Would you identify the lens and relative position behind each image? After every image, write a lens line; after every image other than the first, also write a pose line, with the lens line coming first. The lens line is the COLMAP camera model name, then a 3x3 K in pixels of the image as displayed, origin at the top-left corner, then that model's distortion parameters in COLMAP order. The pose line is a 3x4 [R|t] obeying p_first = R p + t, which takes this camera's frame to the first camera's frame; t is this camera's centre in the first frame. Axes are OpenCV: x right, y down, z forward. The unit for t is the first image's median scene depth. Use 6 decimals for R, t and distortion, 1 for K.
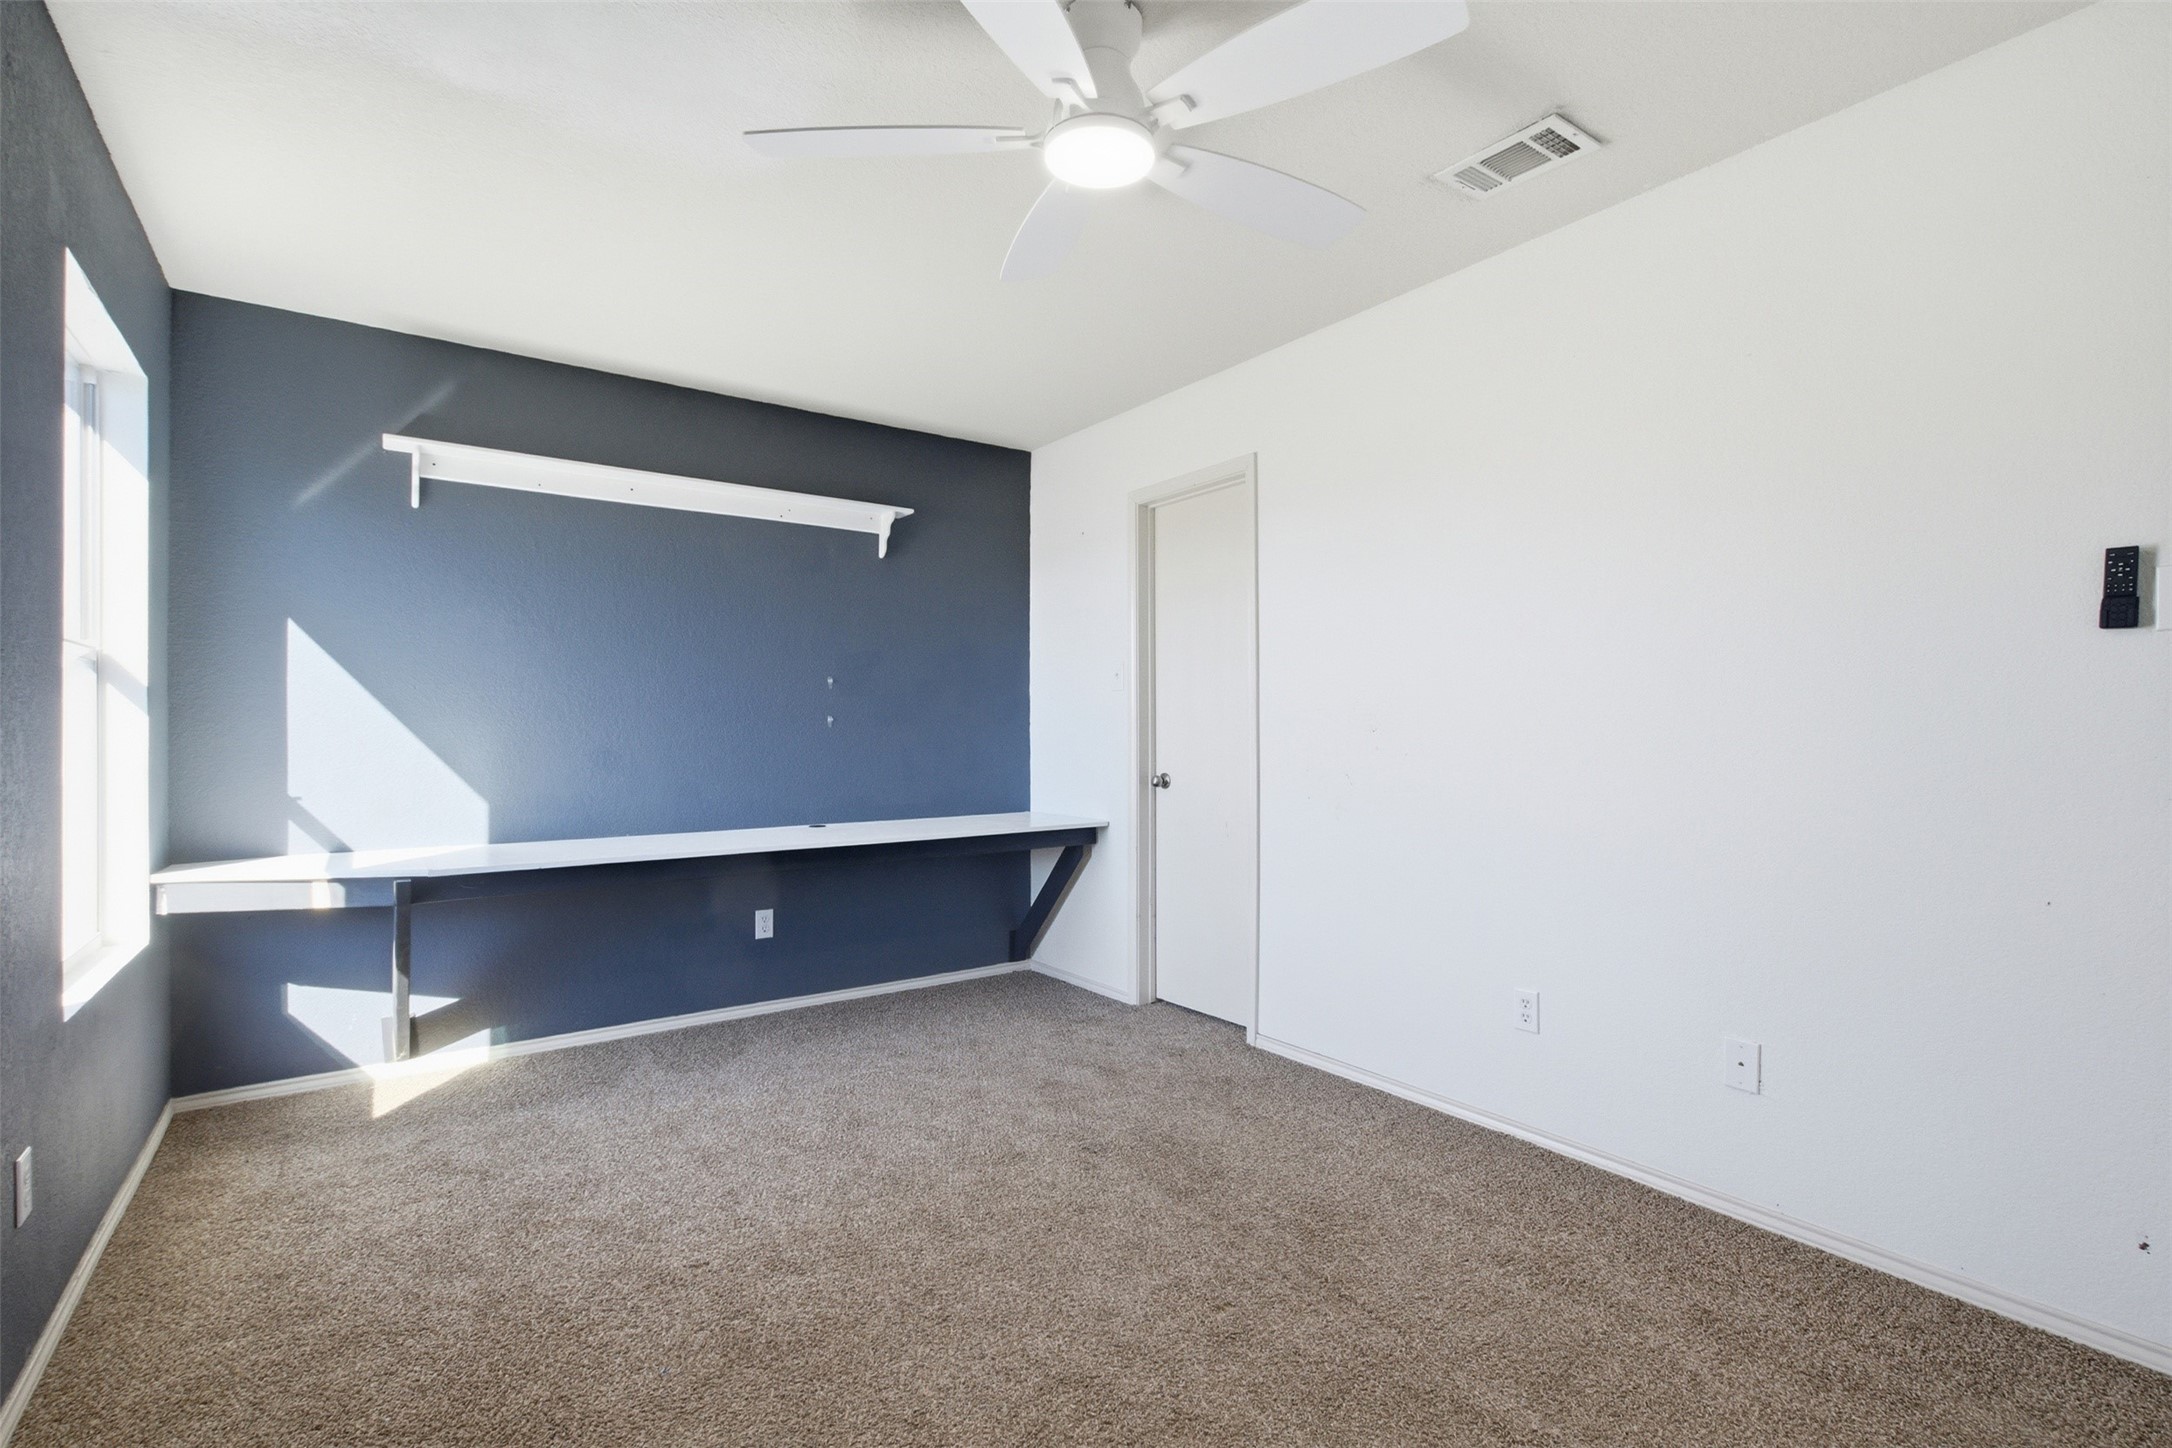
lens RADIAL K [[990.6, 0, 1080.5], [0, 990.6, 726.8], [0, 0, 1]] dist [-0.000993, -0.000006]
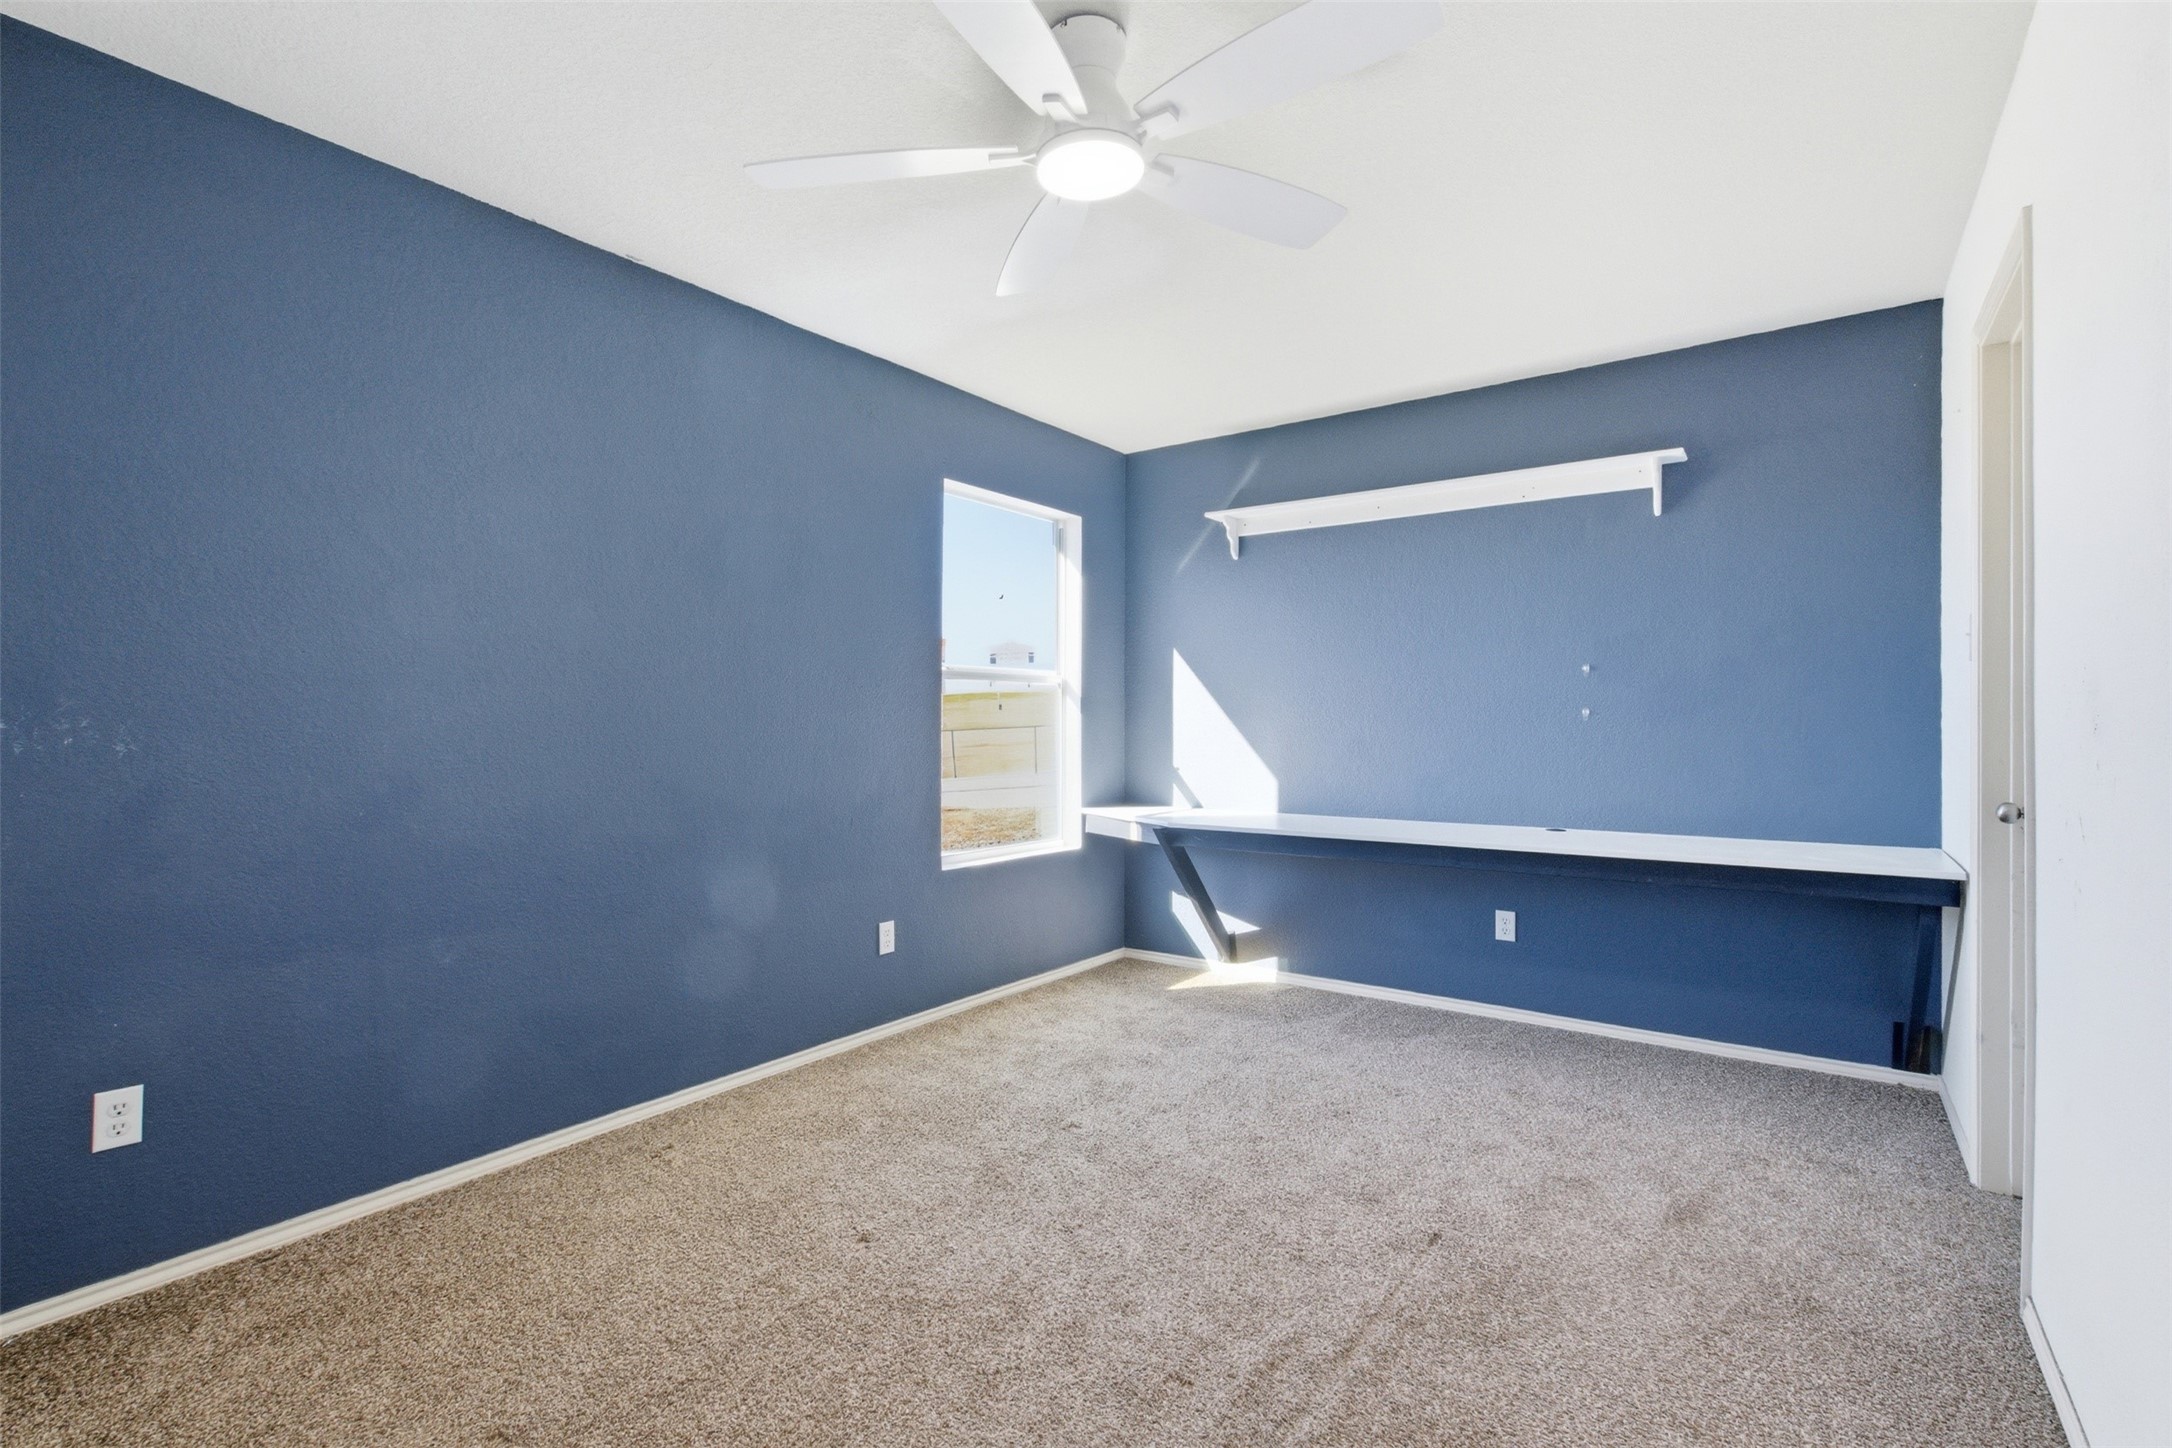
lens RADIAL K [[990.6, 0, 1082.5], [0, 990.6, 723.3], [0, 0, 1]] dist [-0.000993, -0.000006]
pose [[0.315417, 0.003035, -0.948948, 0.565978], [0.002547, 0.999989, 0.004045, -0.002927], [0.948950, -0.003693, 0.315405, 0.378533]]
